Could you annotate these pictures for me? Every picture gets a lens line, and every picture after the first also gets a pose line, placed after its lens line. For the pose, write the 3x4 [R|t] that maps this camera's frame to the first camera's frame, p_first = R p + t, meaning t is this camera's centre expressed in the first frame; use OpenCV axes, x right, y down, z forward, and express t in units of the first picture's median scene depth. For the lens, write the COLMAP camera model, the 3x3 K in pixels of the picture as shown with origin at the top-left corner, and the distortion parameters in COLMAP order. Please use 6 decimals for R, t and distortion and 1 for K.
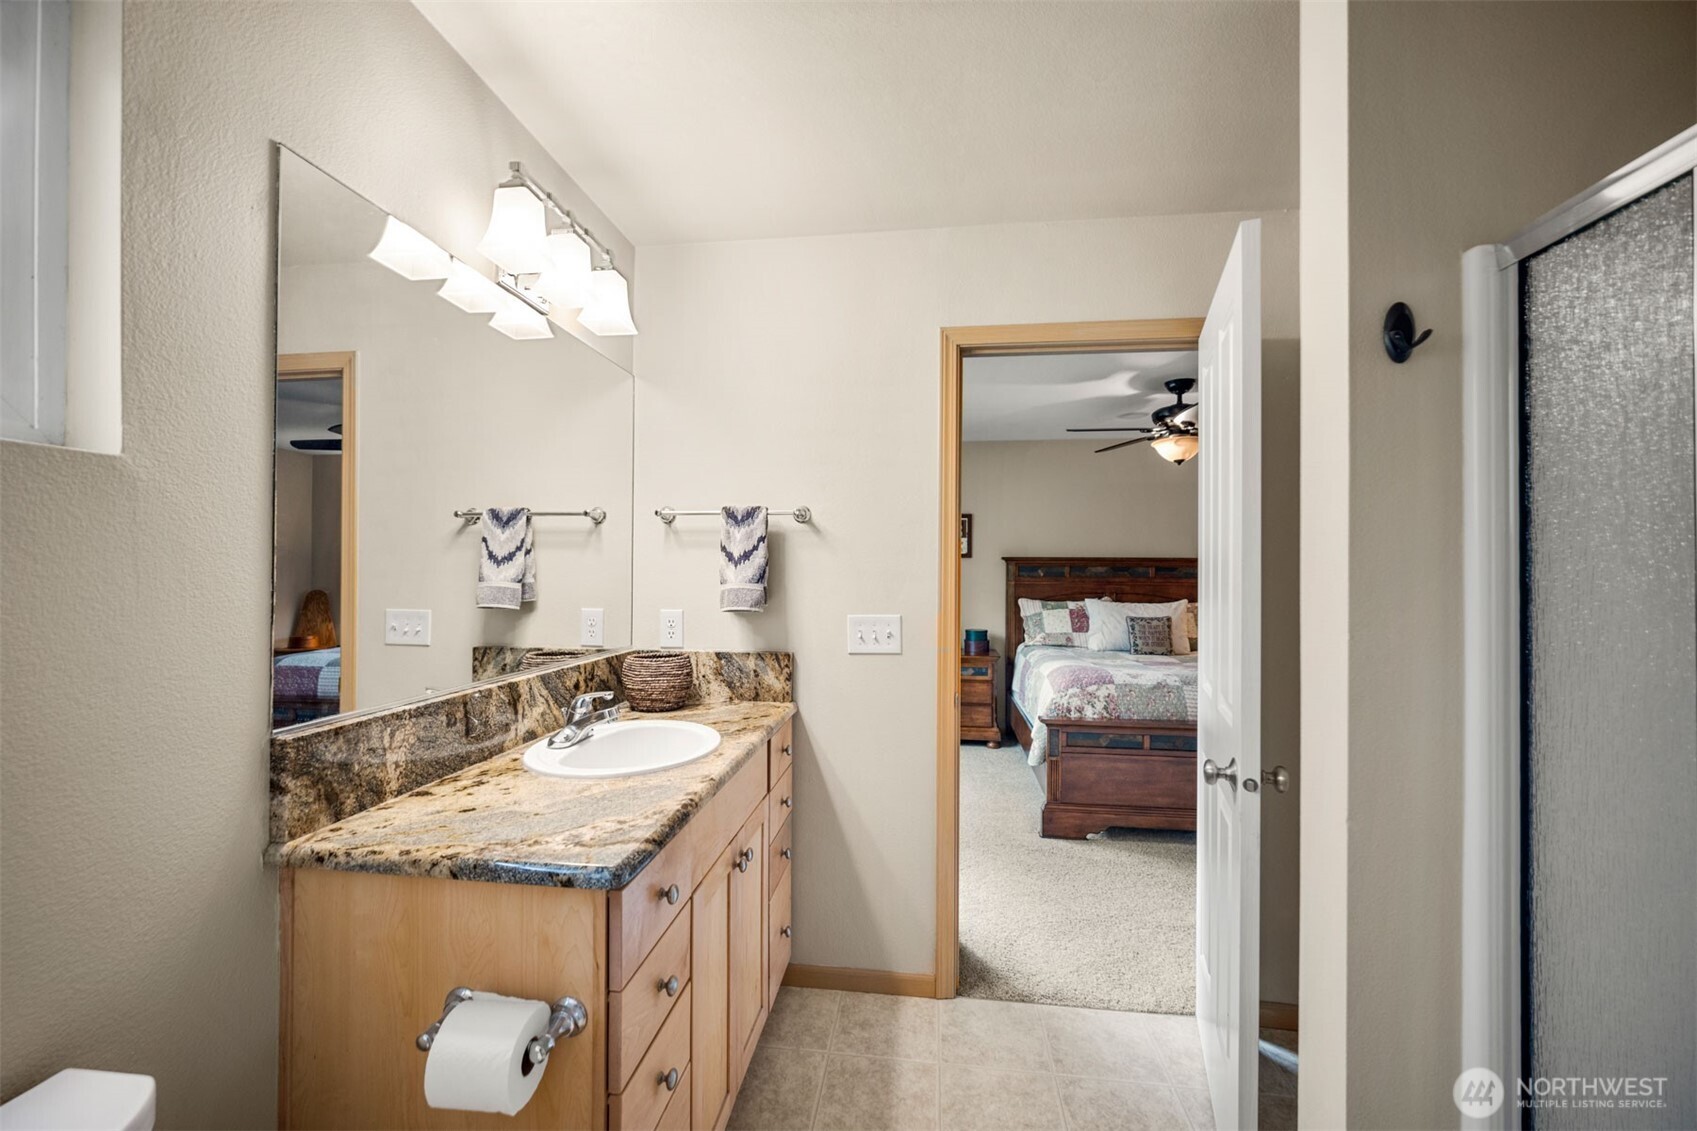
lens RADIAL K [[740.3, 0, 816.5], [0, 740.3, 567.2], [0, 0, 1]] dist [-0.000643, -0.000074]
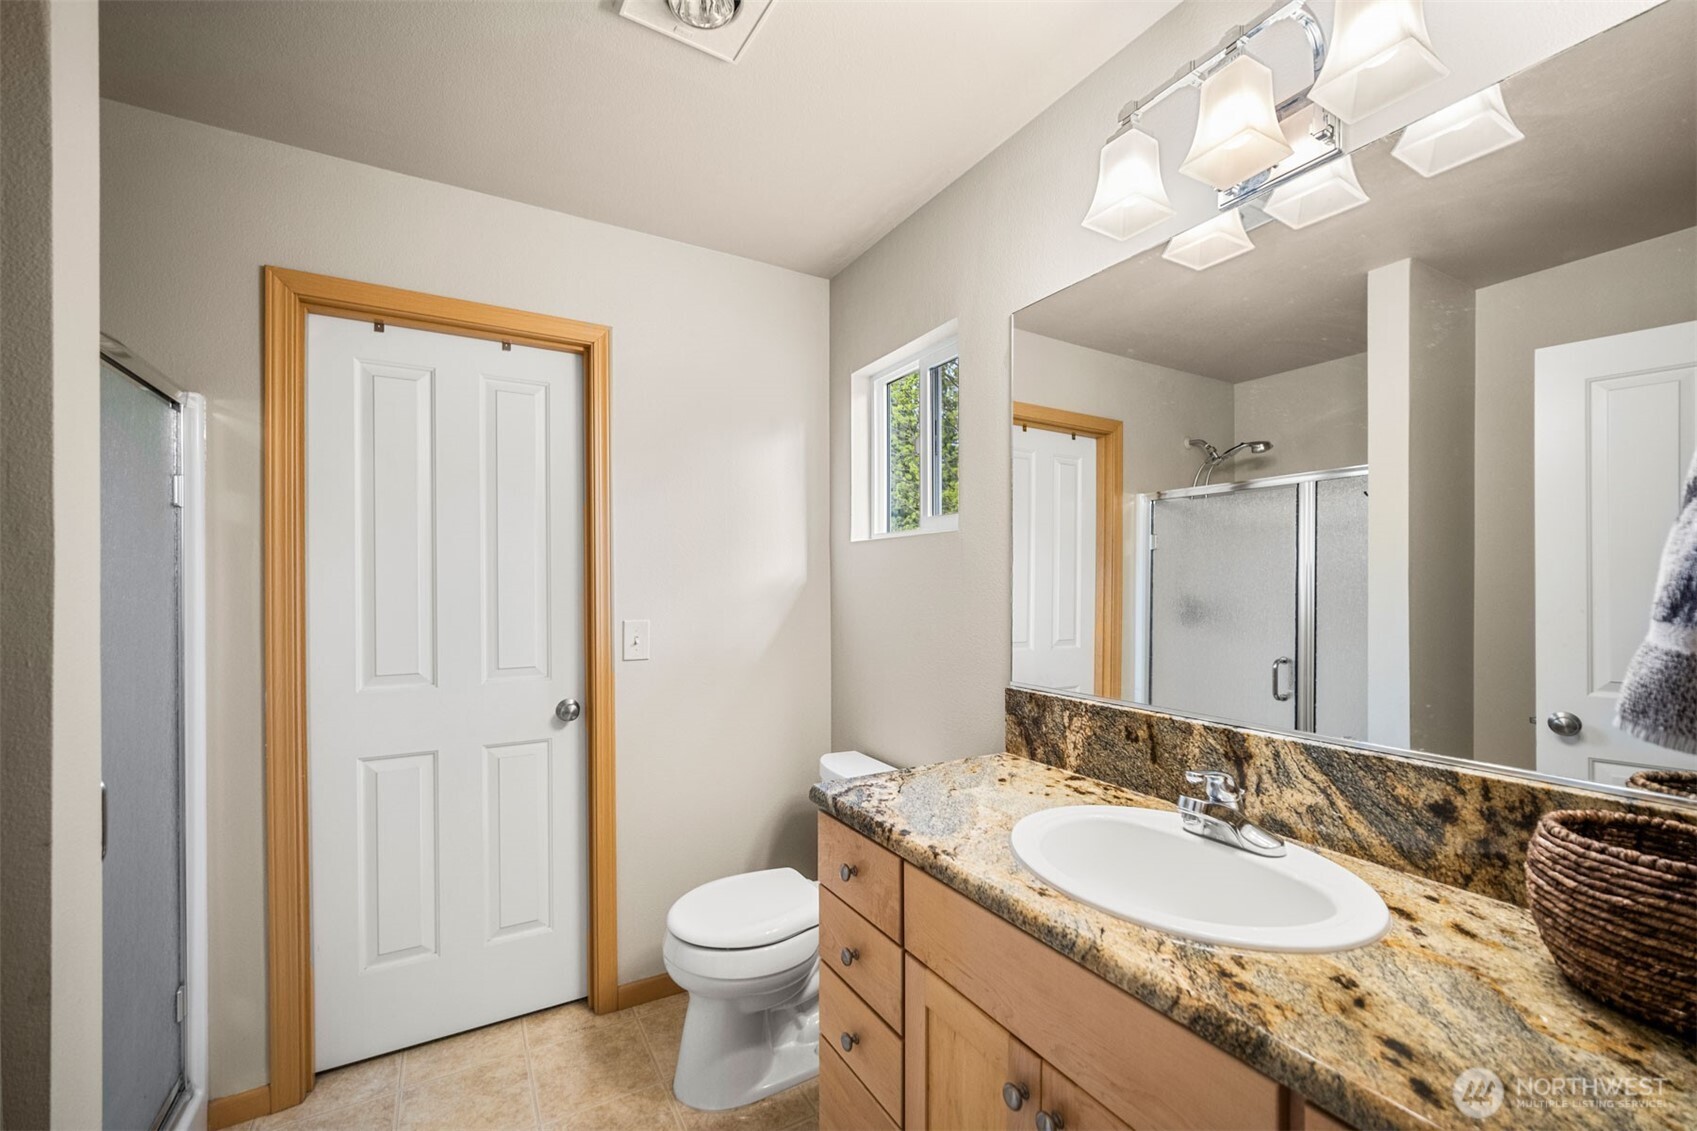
lens RADIAL K [[686.8, 0, 852.2], [0, 686.8, 585.4], [0, 0, 1]] dist [-0.000798, -0.000139]
pose [[-0.781193, -0.005824, -0.624262, 0.384467], [-0.000484, 0.999962, -0.008723, 0.020278], [0.624289, -0.006512, -0.781166, 1.585391]]
